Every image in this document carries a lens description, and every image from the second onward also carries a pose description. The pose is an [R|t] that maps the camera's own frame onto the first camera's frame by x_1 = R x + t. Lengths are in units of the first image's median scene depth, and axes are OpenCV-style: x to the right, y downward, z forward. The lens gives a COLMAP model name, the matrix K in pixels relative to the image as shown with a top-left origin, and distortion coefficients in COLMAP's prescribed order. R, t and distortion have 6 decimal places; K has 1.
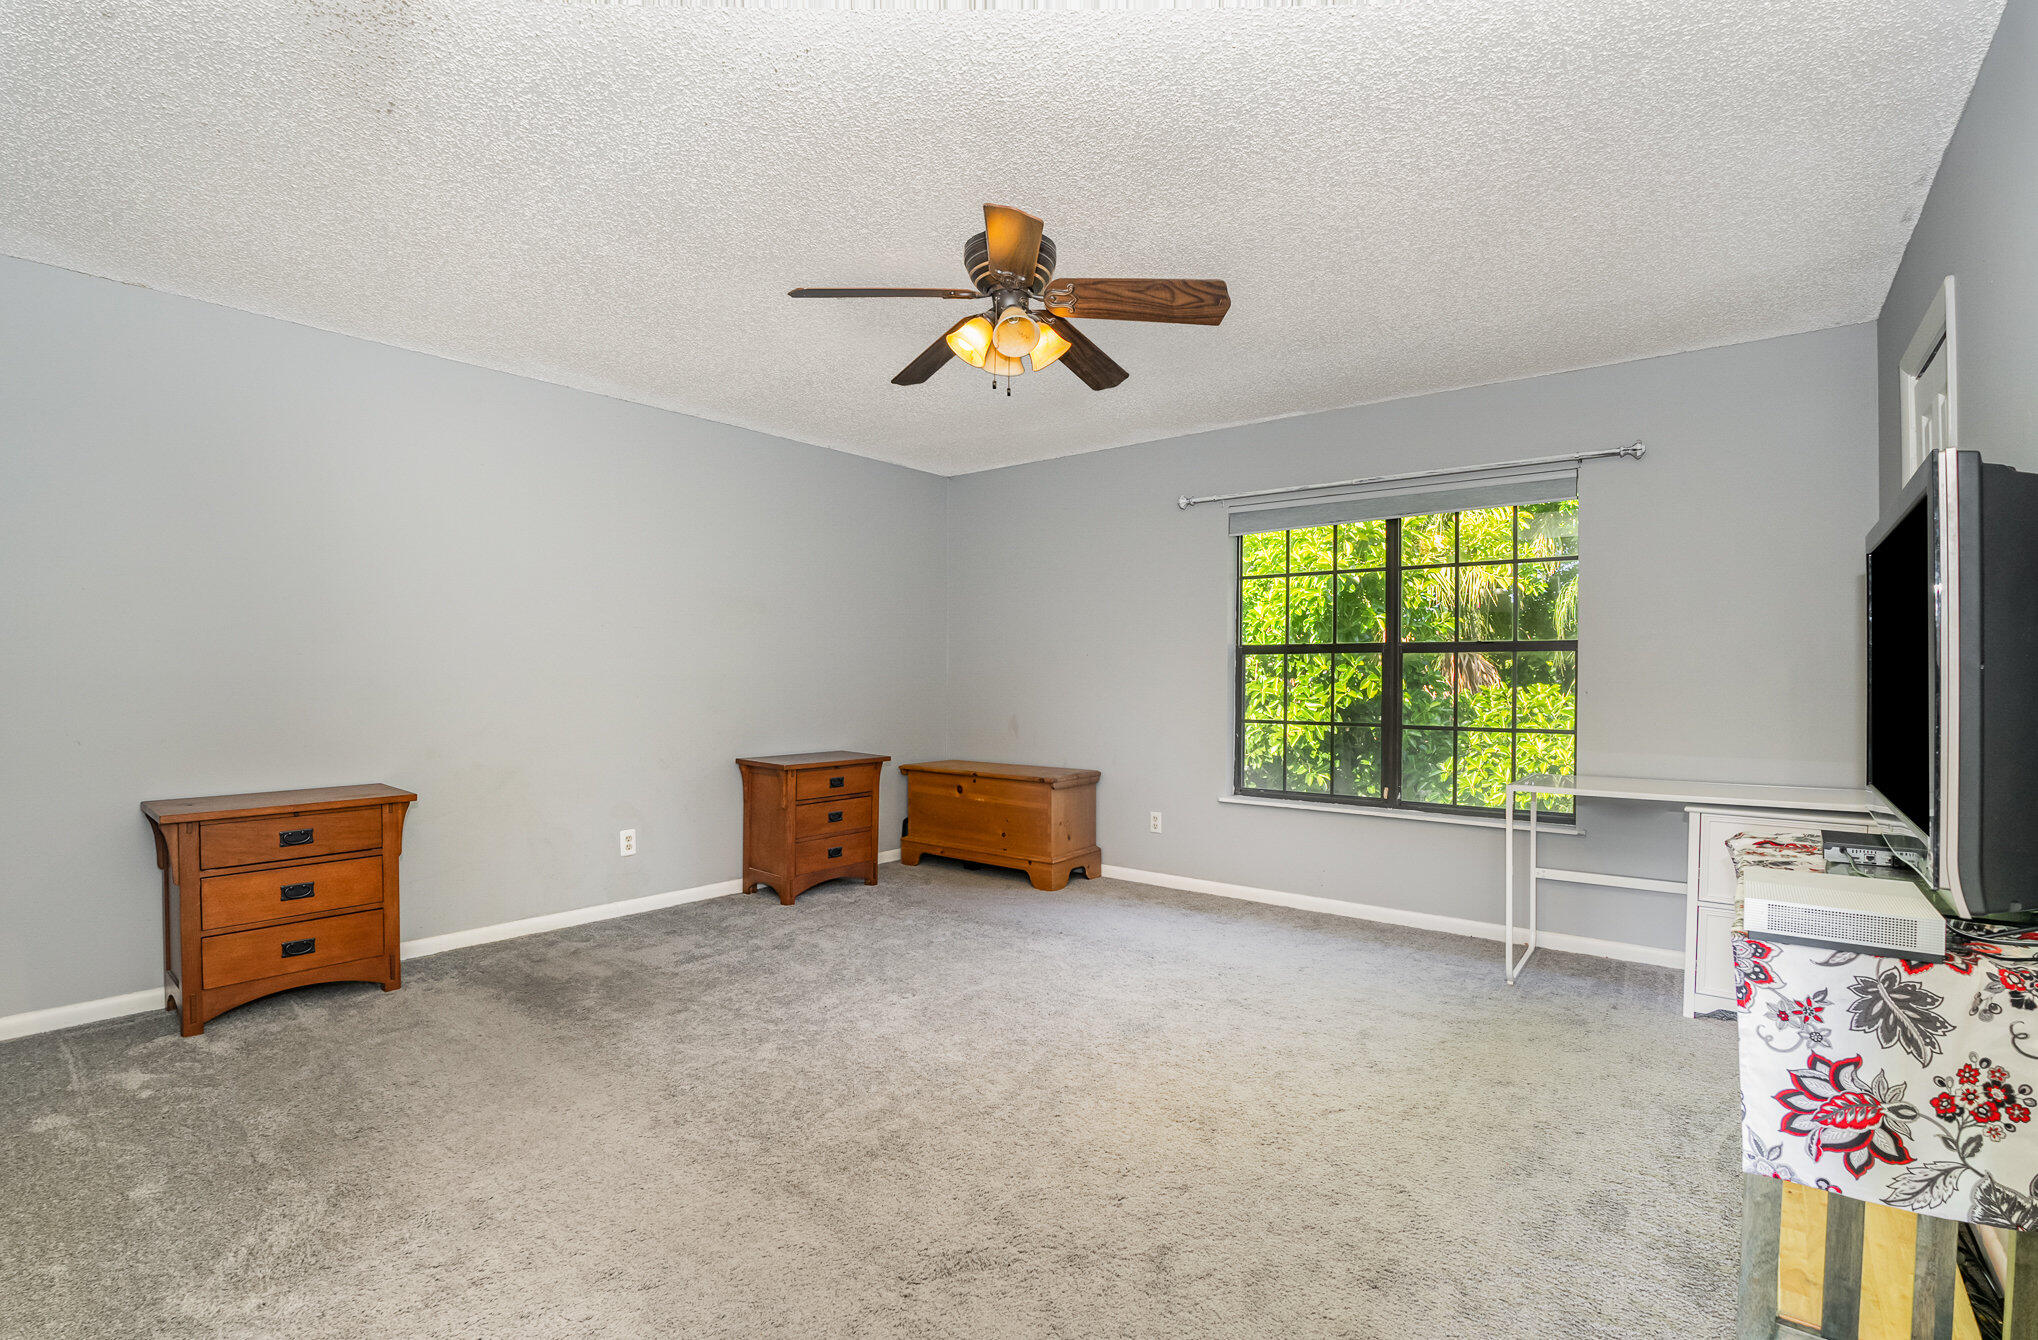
lens RADIAL K [[912.9, 0, 1085.2], [0, 912.9, 668.9], [0, 0, 1]] dist [-0.072950, -0.000238]
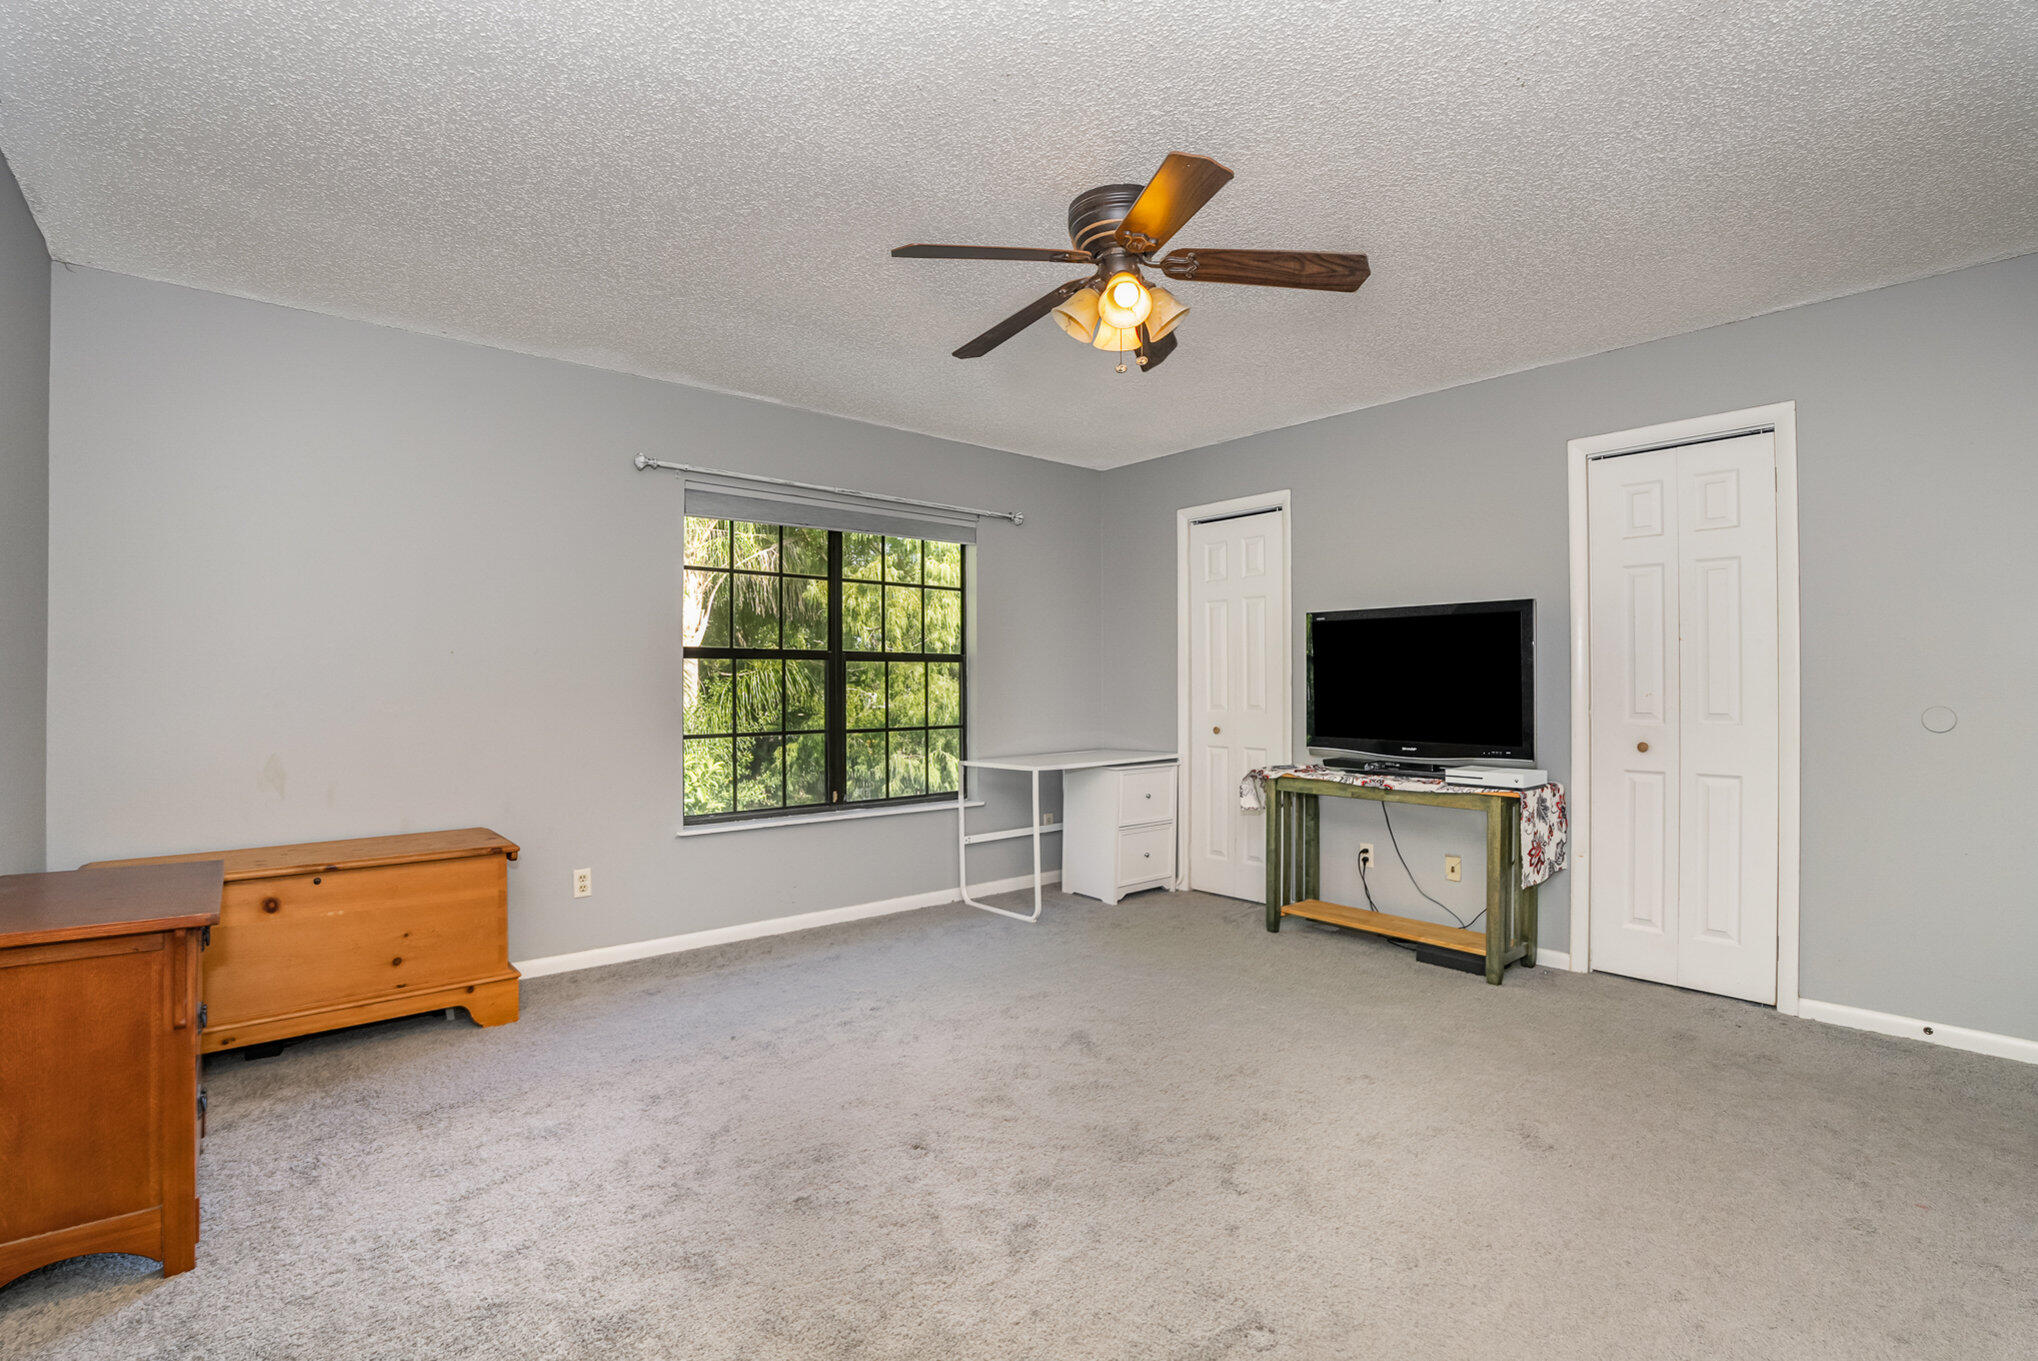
lens RADIAL K [[898.3, 0, 1019.0], [0, 898.3, 680.5], [0, 0, 1]] dist [-0.029781, 0.000350]
pose [[0.242651, -0.000052, 0.970114, -0.583741], [-0.000763, 1.000000, 0.000245, 0.004514], [-0.970113, -0.000800, 0.242650, 0.525313]]
